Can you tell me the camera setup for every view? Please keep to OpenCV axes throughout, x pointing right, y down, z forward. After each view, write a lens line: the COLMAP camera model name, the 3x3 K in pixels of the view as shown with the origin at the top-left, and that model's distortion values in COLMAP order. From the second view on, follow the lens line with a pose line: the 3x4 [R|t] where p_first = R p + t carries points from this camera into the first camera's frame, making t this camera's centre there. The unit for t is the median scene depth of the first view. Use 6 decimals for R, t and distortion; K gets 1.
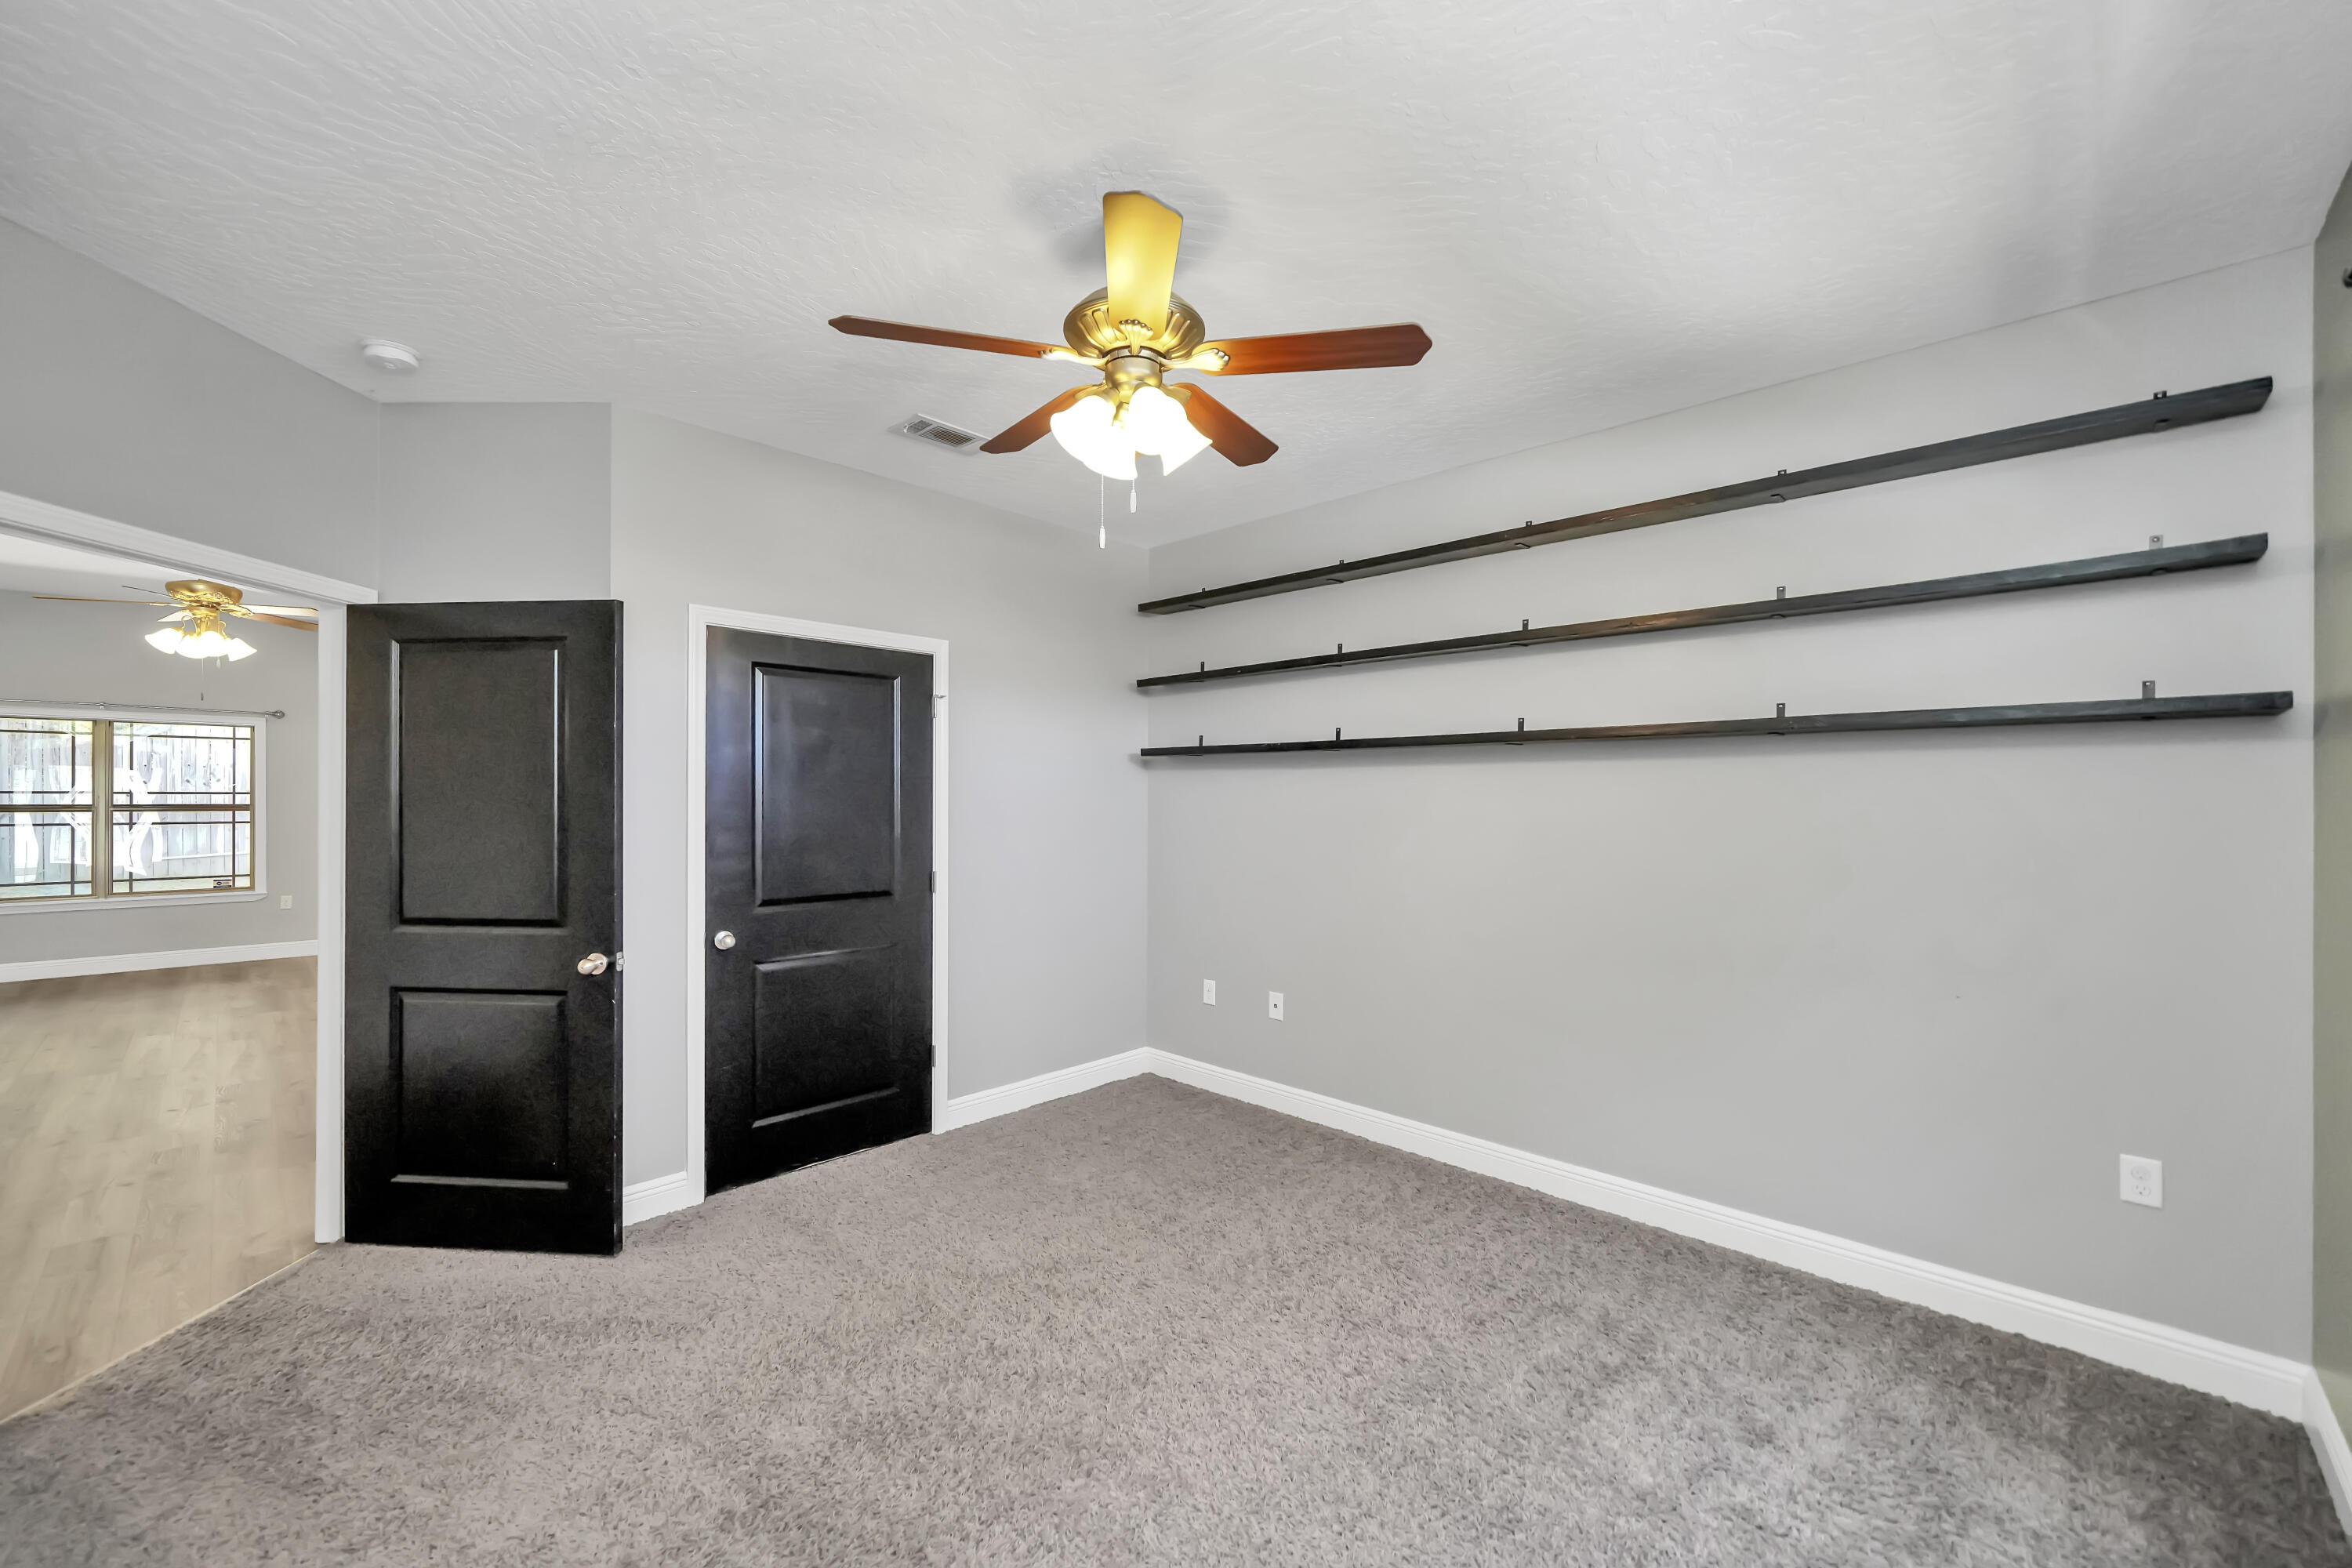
lens RADIAL K [[935.7, 0, 1188.2], [0, 935.7, 791.2], [0, 0, 1]] dist [0.001782, 0.000021]
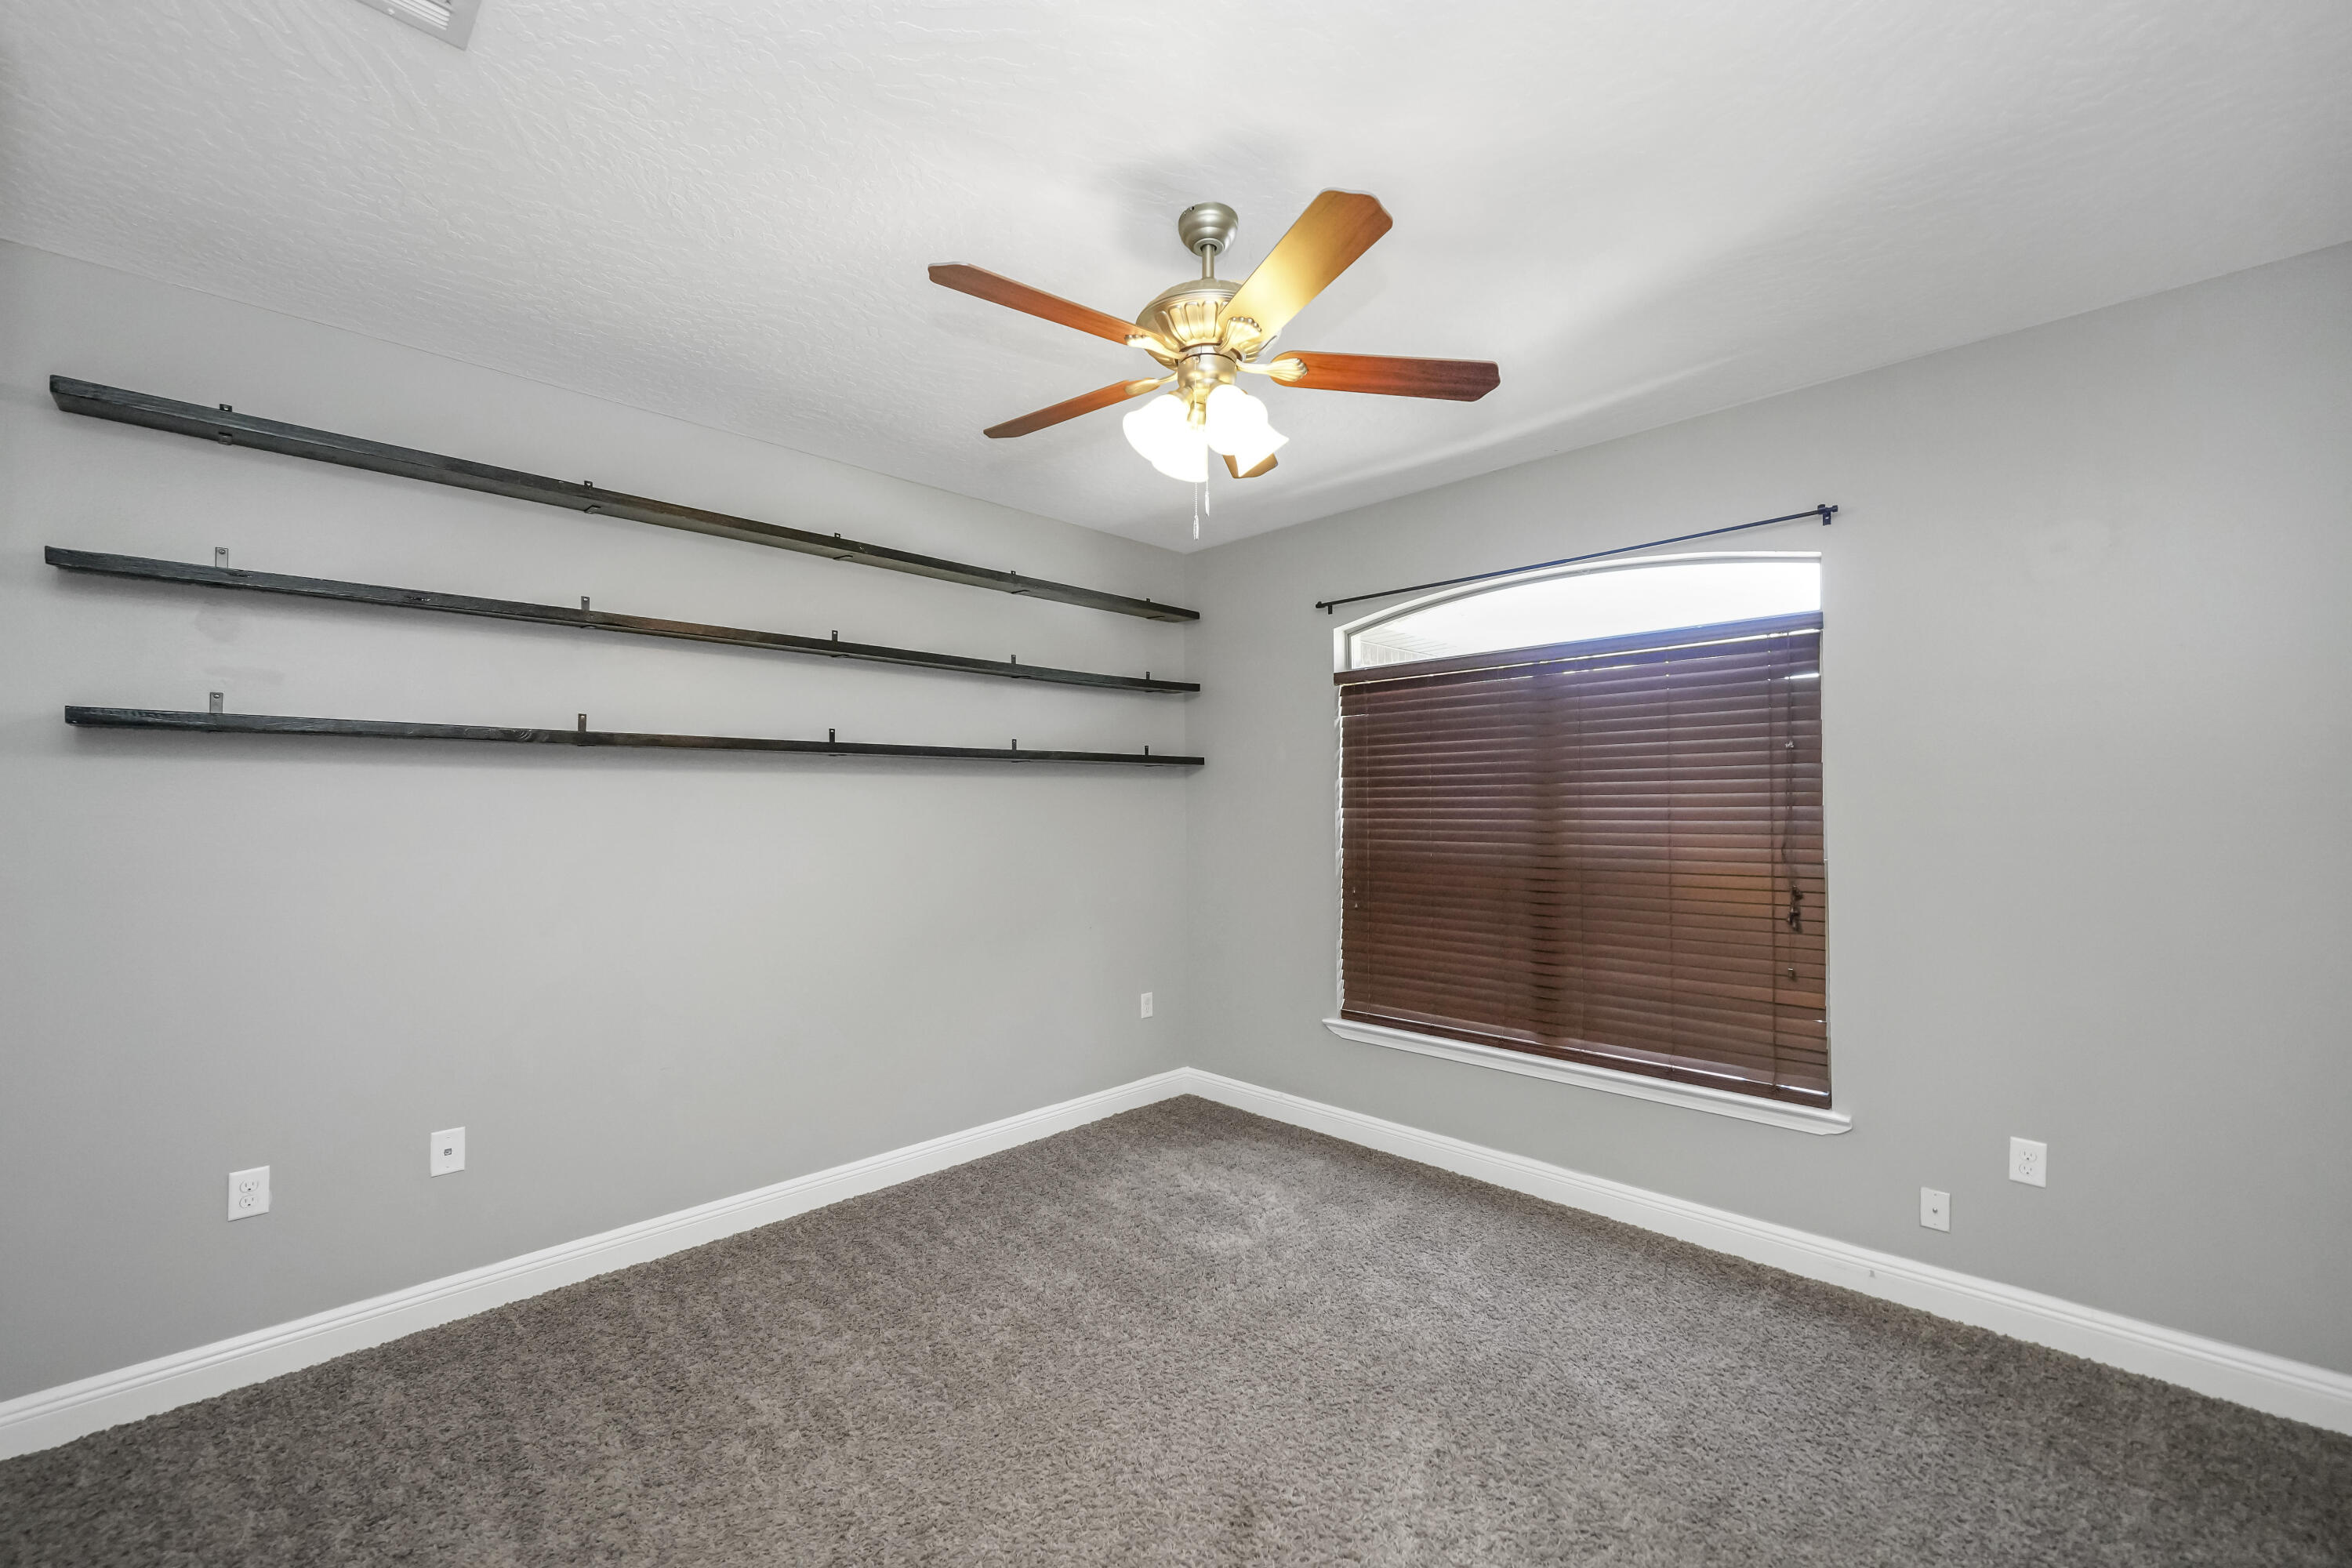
lens RADIAL K [[935.7, 0, 1188.2], [0, 935.7, 791.2], [0, 0, 1]] dist [0.001782, 0.000021]
pose [[0.013812, 0.014391, 0.999801, -0.808503], [0.000256, 0.999896, -0.014396, 0.002697], [-0.999905, 0.000455, 0.013807, 0.786732]]
